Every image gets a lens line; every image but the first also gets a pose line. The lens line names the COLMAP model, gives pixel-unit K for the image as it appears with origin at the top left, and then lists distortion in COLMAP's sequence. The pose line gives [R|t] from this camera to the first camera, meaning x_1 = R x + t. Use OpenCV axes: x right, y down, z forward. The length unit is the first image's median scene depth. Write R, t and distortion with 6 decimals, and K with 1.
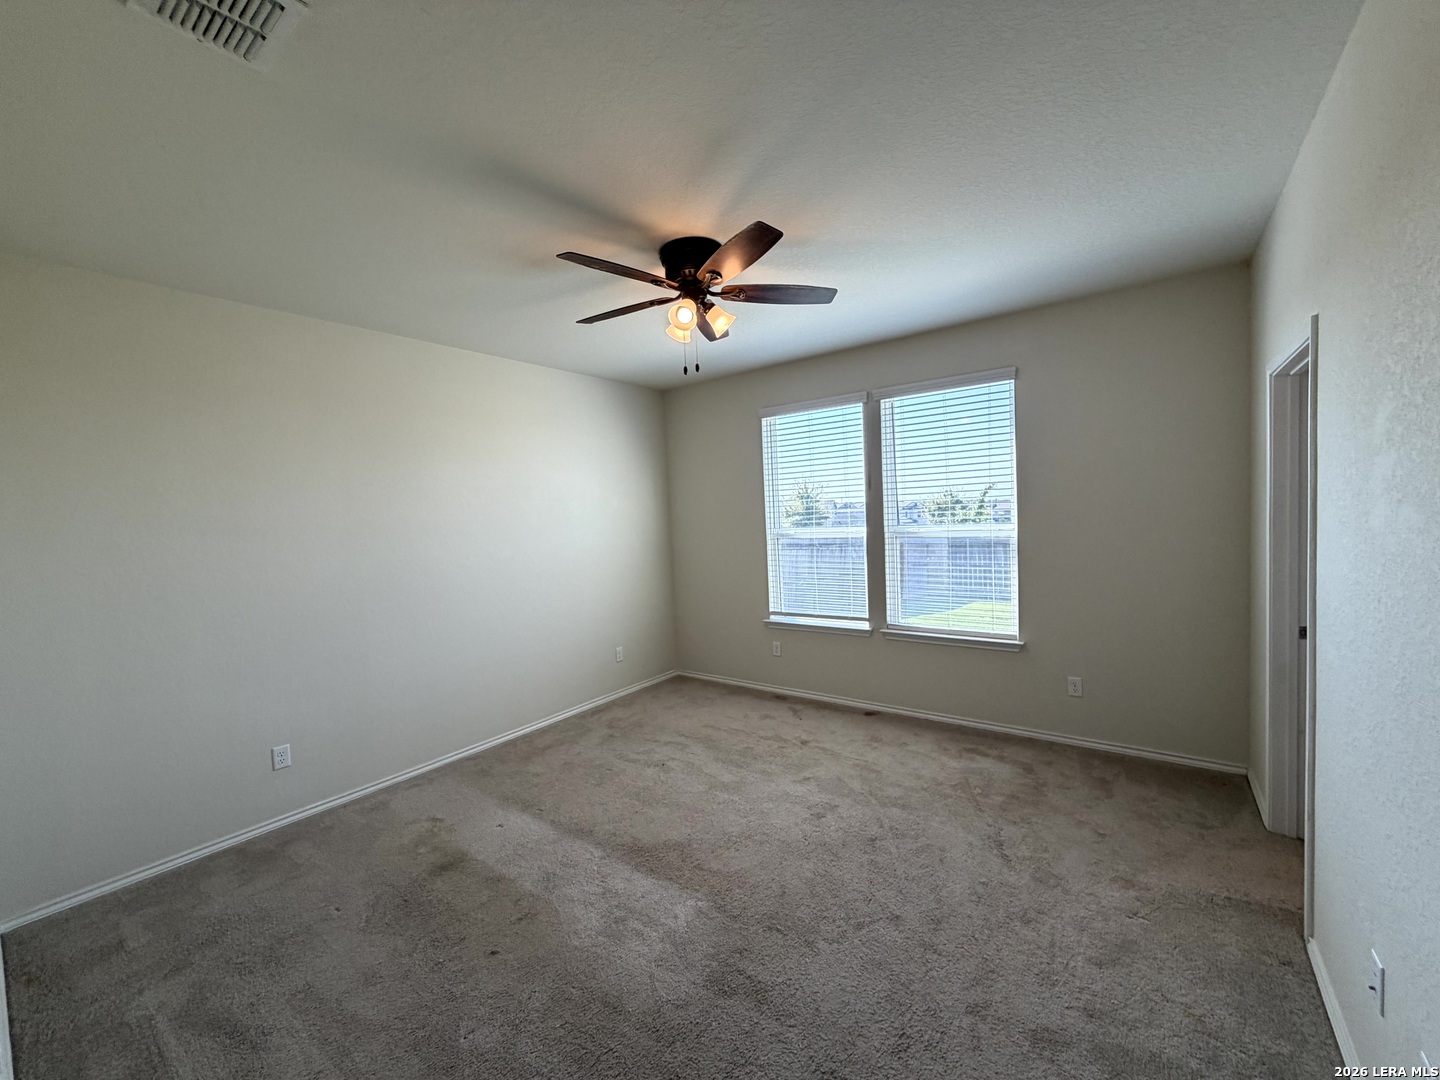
lens RADIAL K [[573.6, 0, 717.1], [0, 573.6, 545.1], [0, 0, 1]] dist [-0.001020, 0.000641]
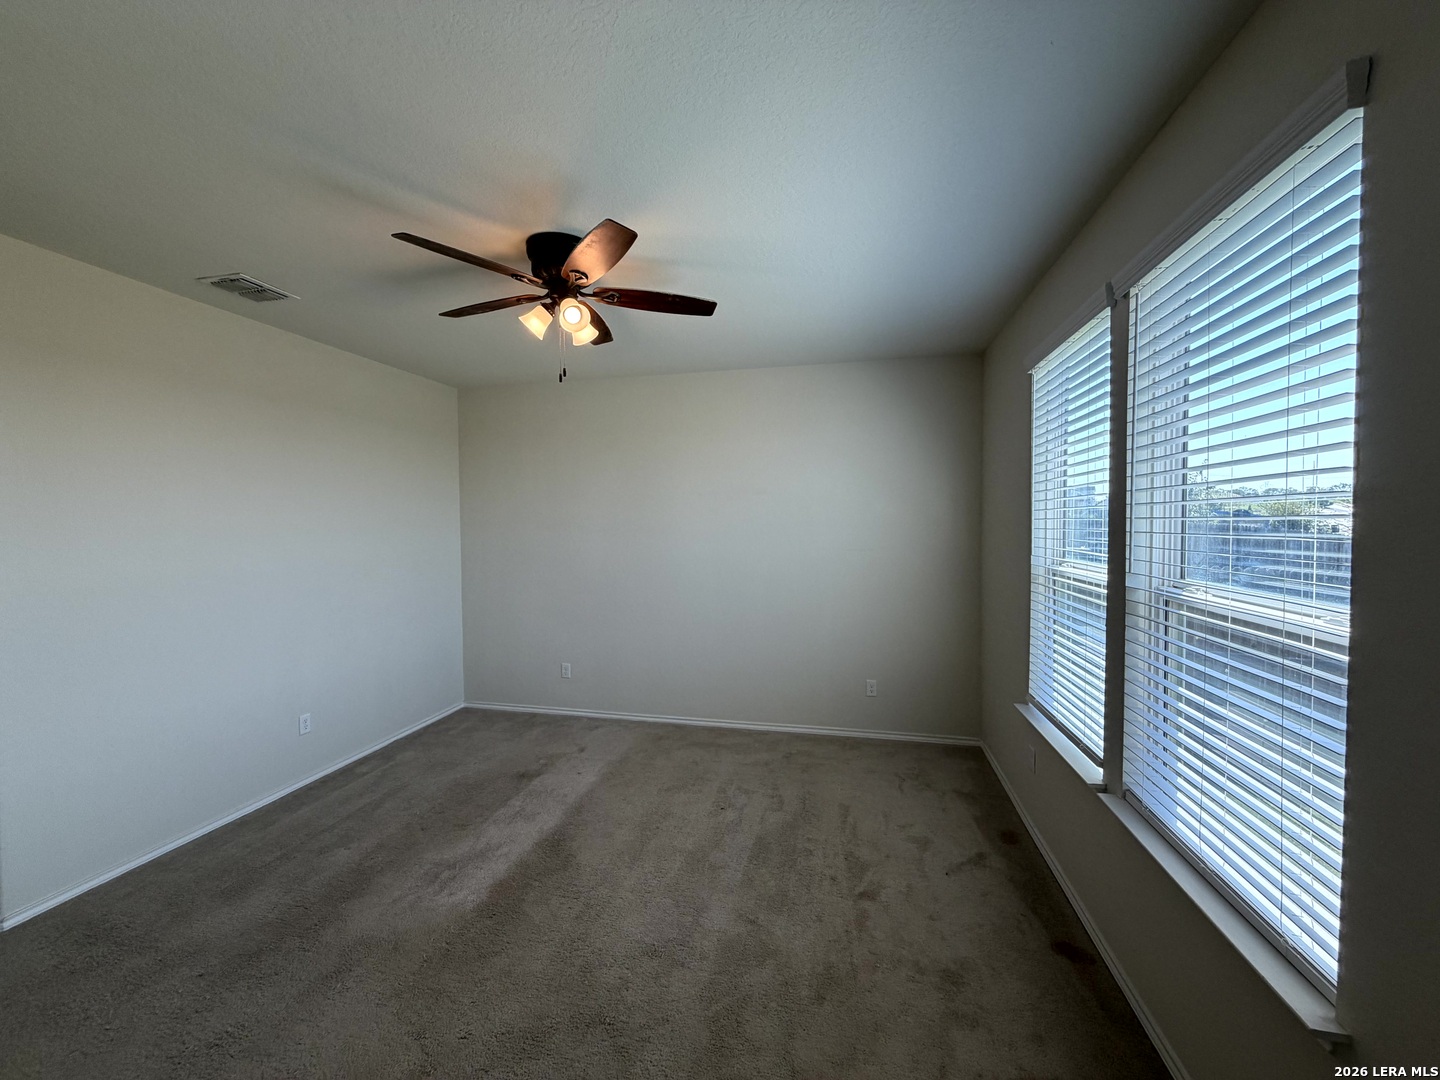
lens RADIAL K [[573.6, 0, 718.7], [0, 573.6, 535.6], [0, 0, 1]] dist [-0.001020, 0.000641]
pose [[0.410148, 0.061387, -0.909951, 0.659146], [-0.066807, 0.997074, 0.037152, -0.064315], [0.909569, 0.045553, 0.413049, 0.596826]]
